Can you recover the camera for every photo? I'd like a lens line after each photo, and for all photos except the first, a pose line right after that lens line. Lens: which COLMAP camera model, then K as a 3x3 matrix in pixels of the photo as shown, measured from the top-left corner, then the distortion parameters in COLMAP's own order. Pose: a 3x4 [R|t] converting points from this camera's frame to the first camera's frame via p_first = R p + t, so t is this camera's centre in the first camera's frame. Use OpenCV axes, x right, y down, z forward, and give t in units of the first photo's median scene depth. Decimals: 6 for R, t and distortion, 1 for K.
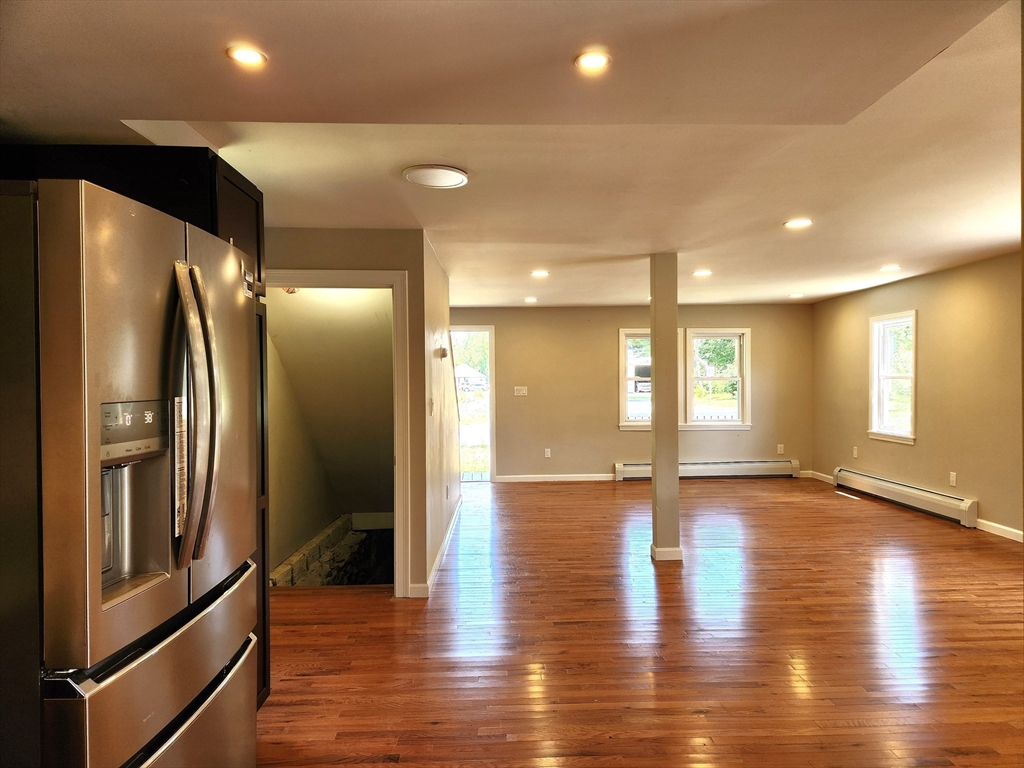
lens RADIAL K [[684.6, 0, 510.7], [0, 684.6, 383.5], [0, 0, 1]] dist [0.054397, -0.050555]
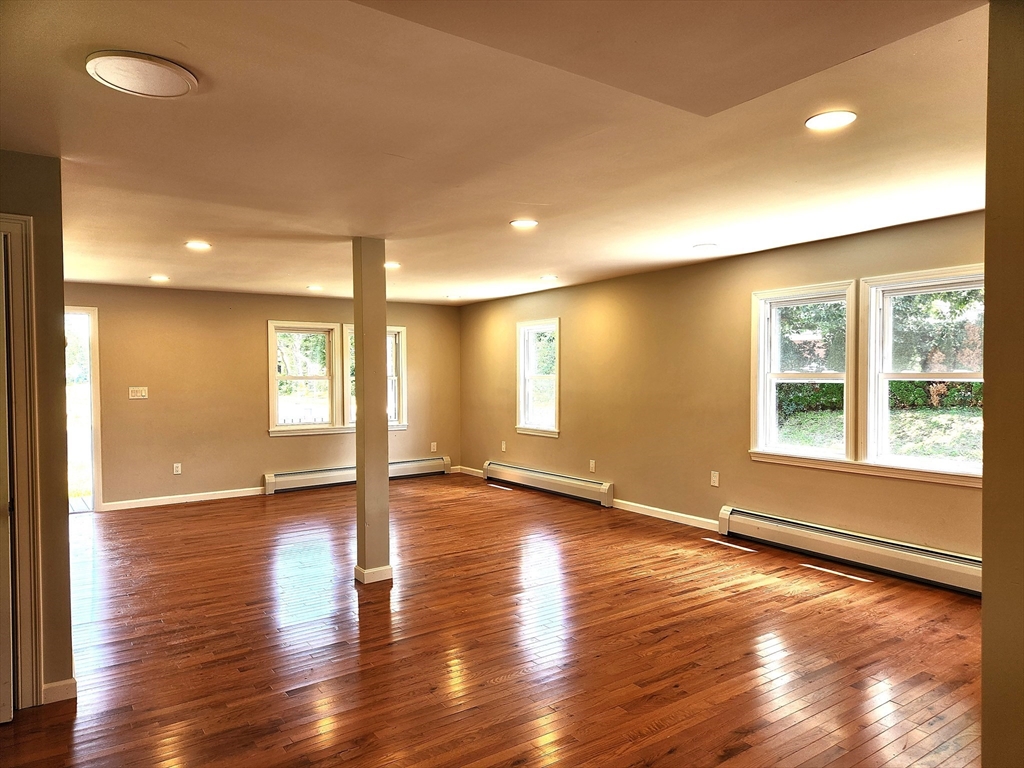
lens RADIAL K [[684.6, 0, 518.6], [0, 684.6, 388.0], [0, 0, 1]] dist [0.054397, -0.050555]
pose [[0.829267, -0.006730, 0.558813, -0.090489], [0.001011, 0.999944, 0.010542, -0.003543], [-0.558852, -0.008177, 0.829227, 0.118234]]
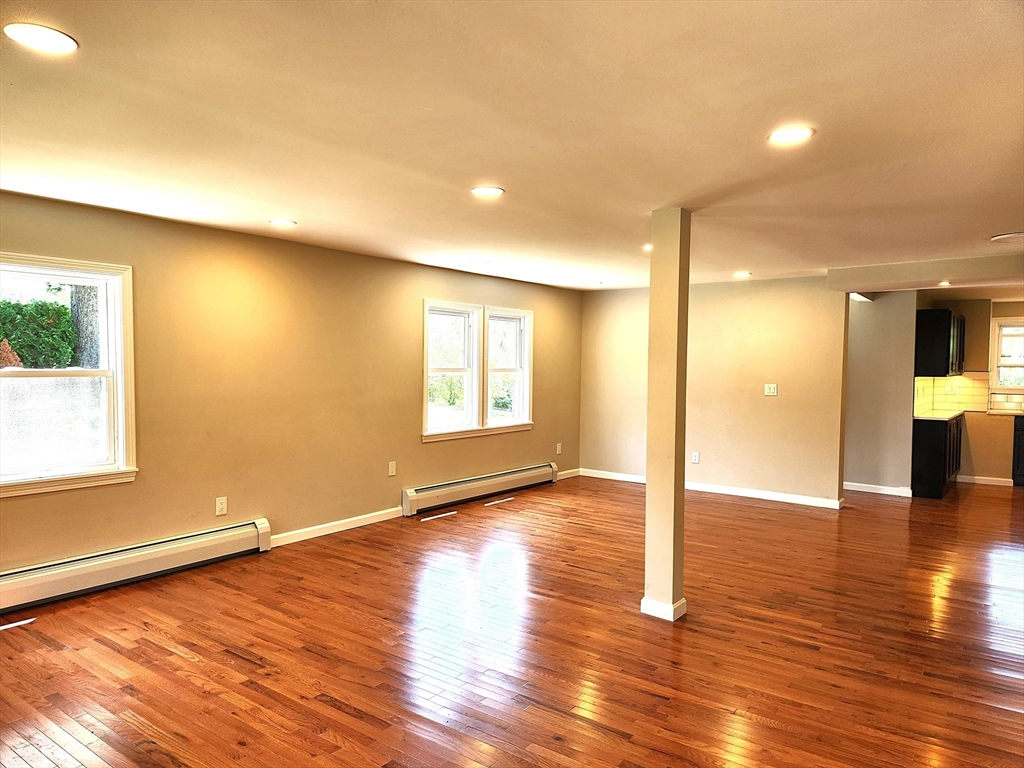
lens RADIAL K [[684.6, 0, 518.6], [0, 684.6, 390.6], [0, 0, 1]] dist [0.054397, -0.050555]
pose [[-0.797417, -0.020771, 0.603072, -0.075732], [0.004701, 0.999163, 0.040628, -0.017619], [-0.603411, 0.035232, -0.796652, 1.314582]]
